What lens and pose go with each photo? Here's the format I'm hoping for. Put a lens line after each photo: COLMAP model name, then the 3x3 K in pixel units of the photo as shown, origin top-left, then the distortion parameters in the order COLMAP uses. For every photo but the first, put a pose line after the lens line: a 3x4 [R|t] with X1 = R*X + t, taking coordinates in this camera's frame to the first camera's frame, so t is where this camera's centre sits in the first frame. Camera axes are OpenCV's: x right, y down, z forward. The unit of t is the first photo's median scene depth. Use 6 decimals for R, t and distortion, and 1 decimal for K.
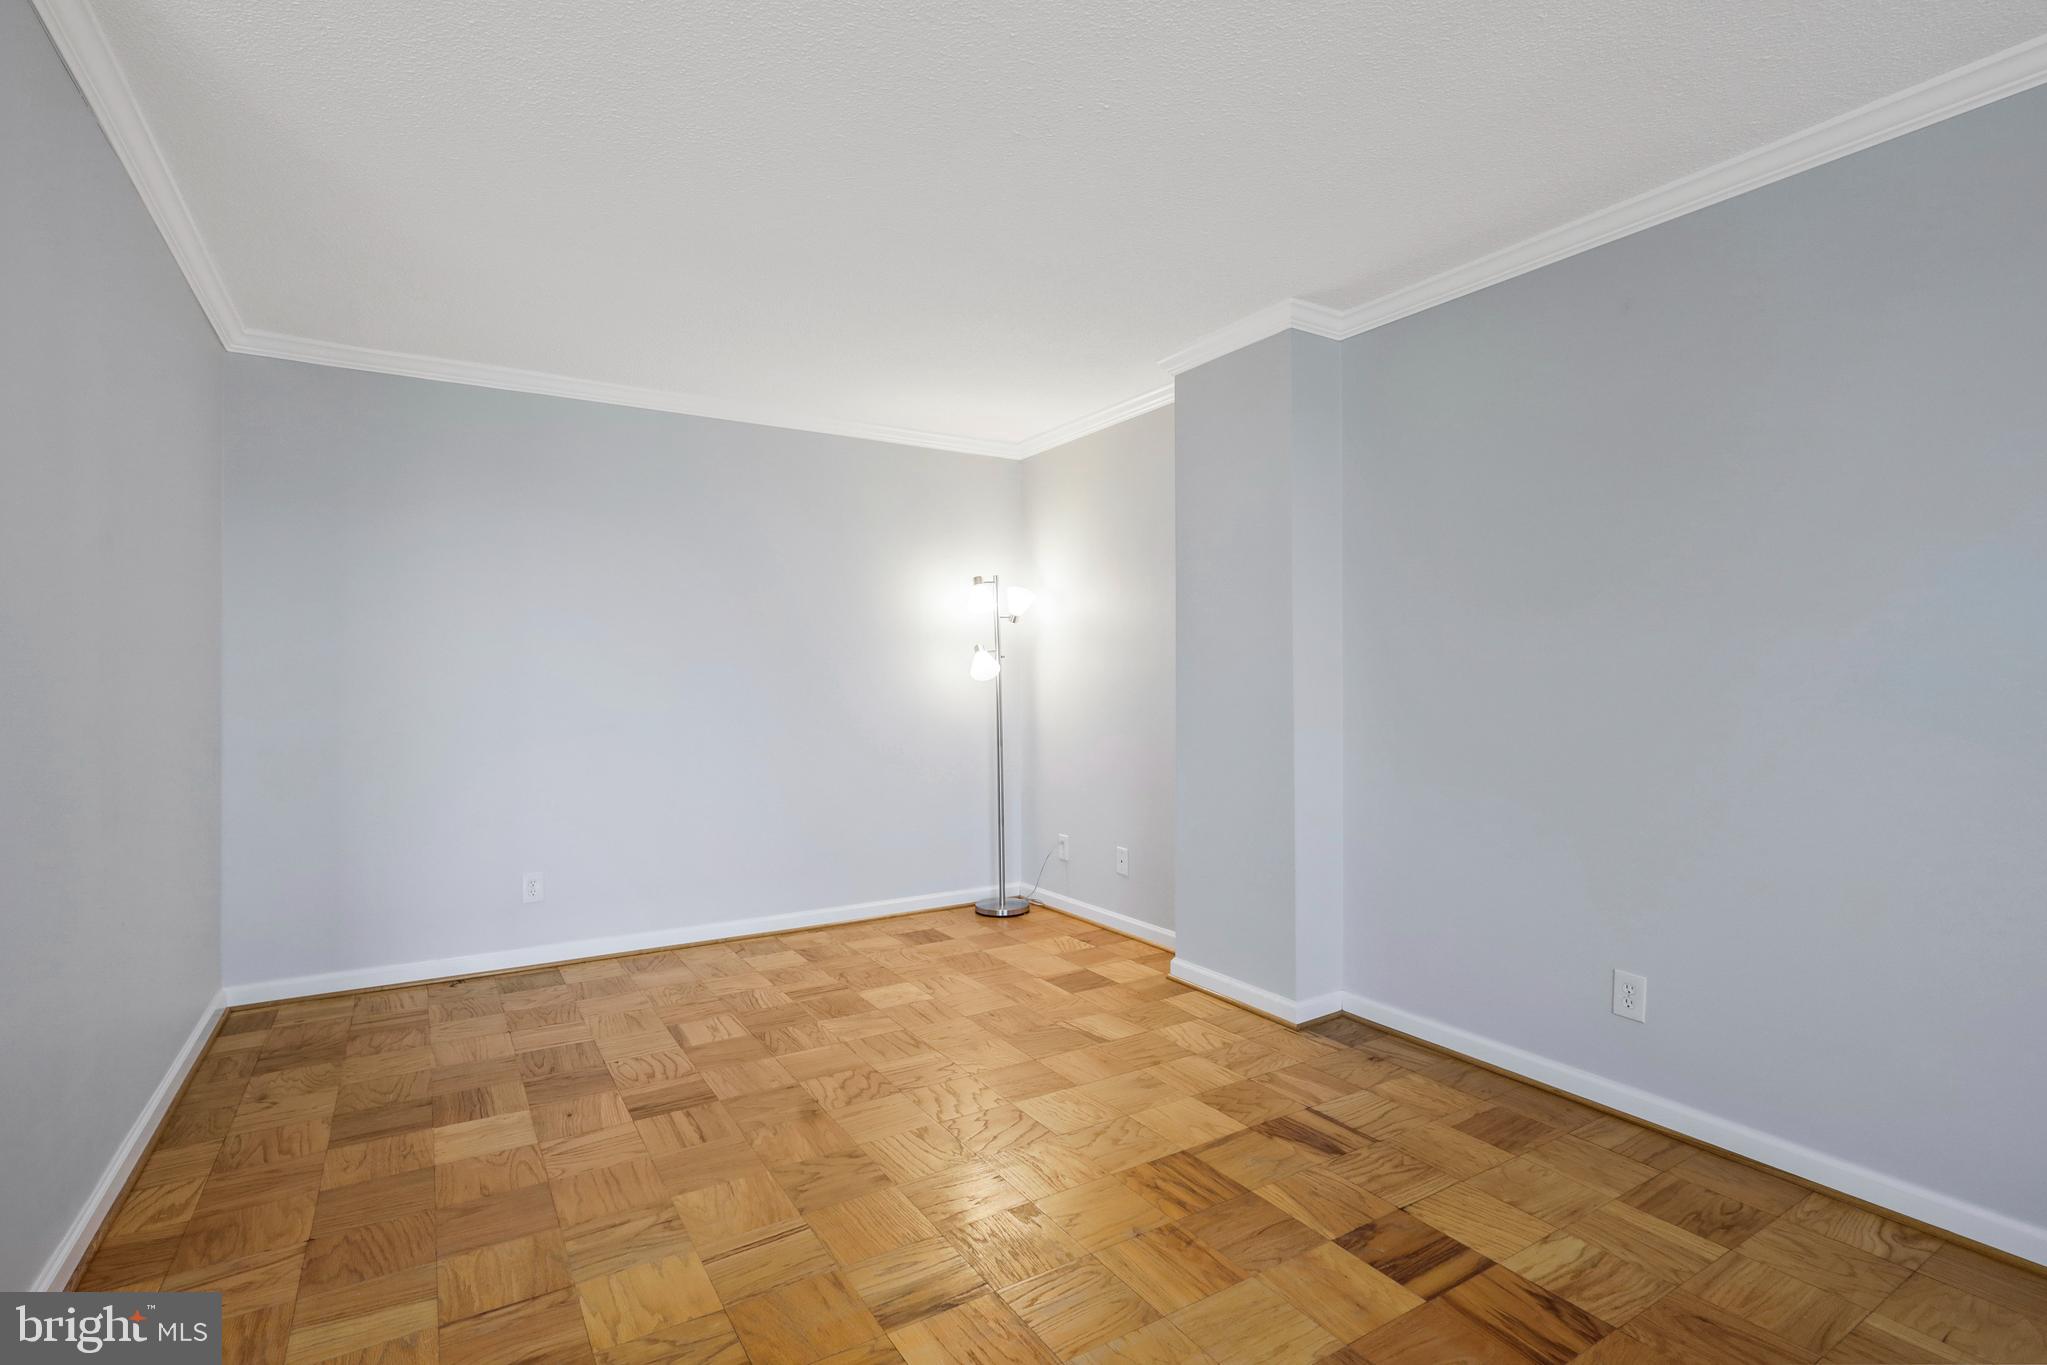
lens RADIAL K [[957.8, 0, 1017.6], [0, 957.8, 672.2], [0, 0, 1]] dist [-0.001729, 0.001527]
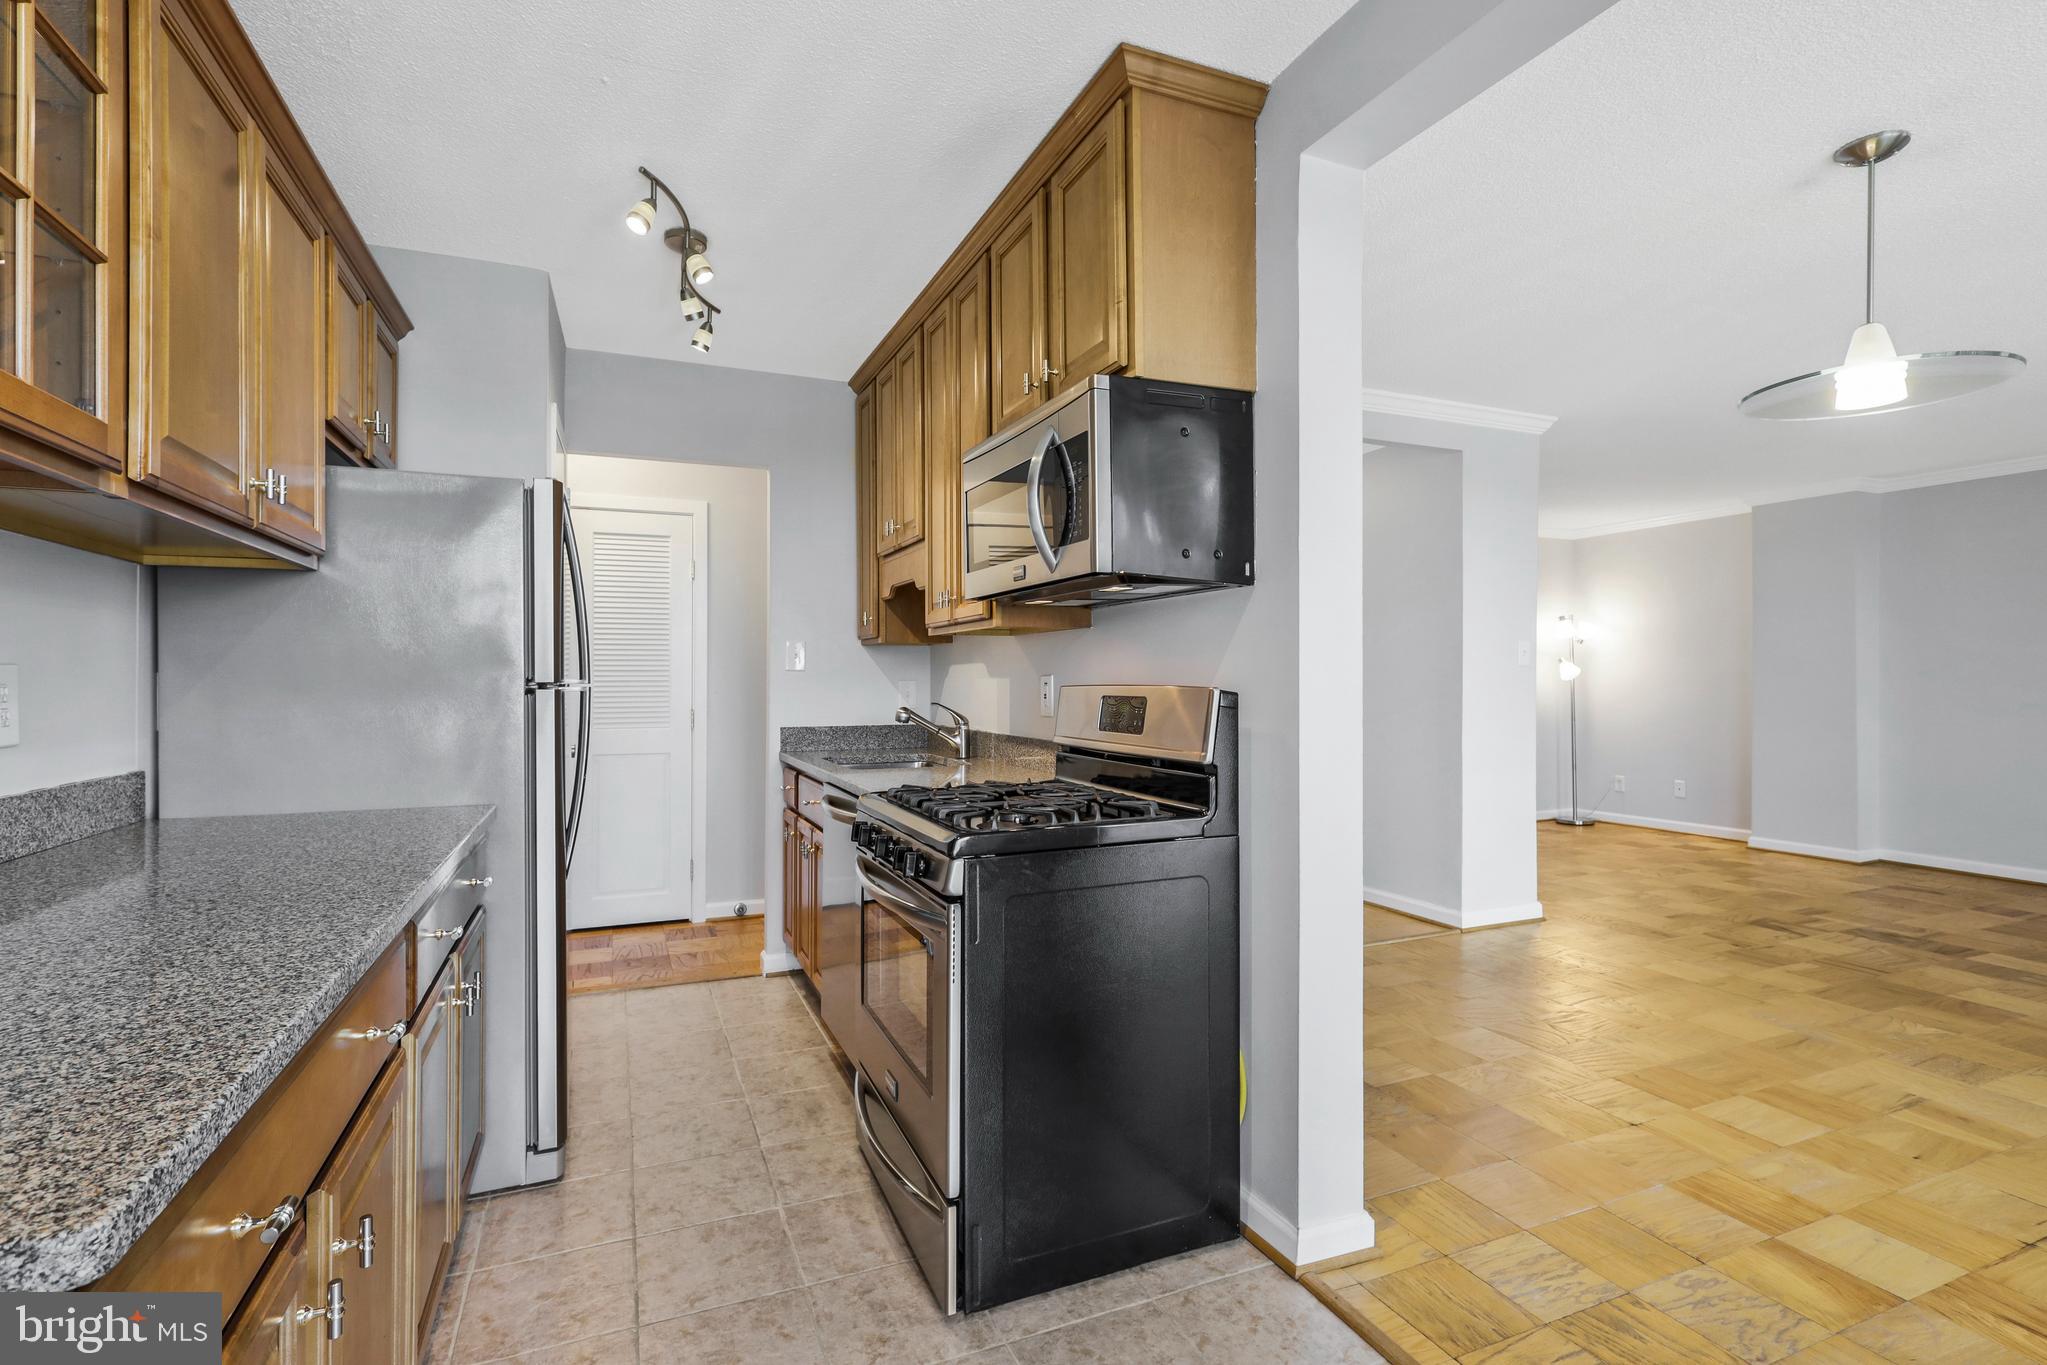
lens RADIAL K [[957.8, 0, 1017.3], [0, 957.8, 677.5], [0, 0, 1]] dist [-0.001729, 0.001527]
pose [[0.987977, -0.001686, -0.154591, -1.007113], [0.002593, 0.999981, 0.005670, -0.009517], [0.154578, -0.006003, 0.987962, -1.063105]]
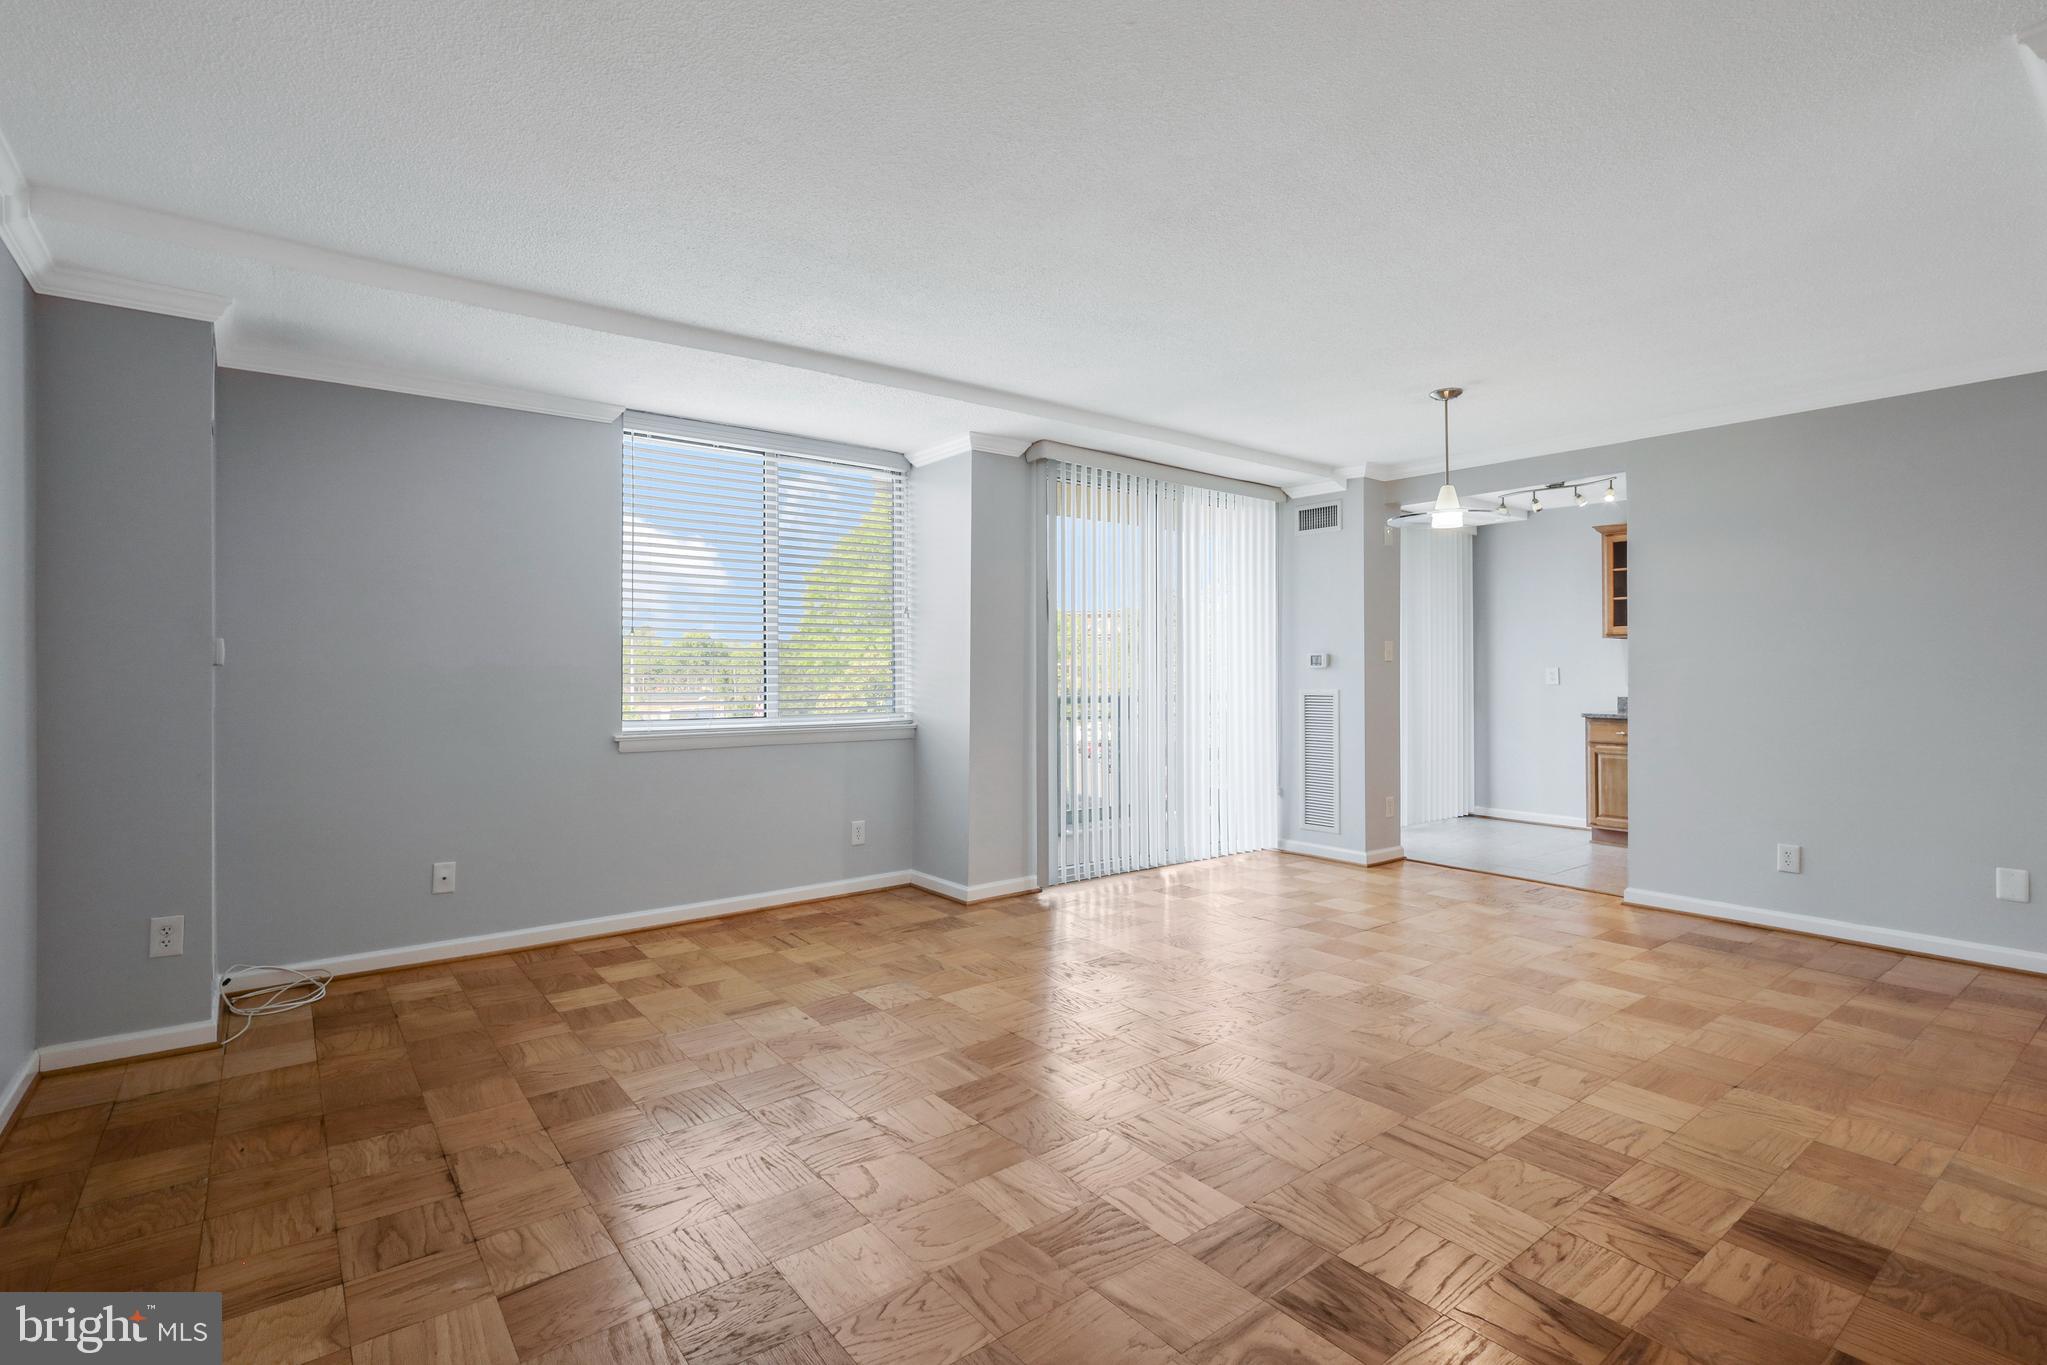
lens RADIAL K [[957.8, 0, 1013.8], [0, 957.8, 673.3], [0, 0, 1]] dist [-0.001729, 0.001527]
pose [[-0.994943, 0.000551, -0.100443, 0.192353], [0.001180, 0.999980, -0.006209, 0.006125], [0.100438, -0.006296, -0.994923, 0.916218]]
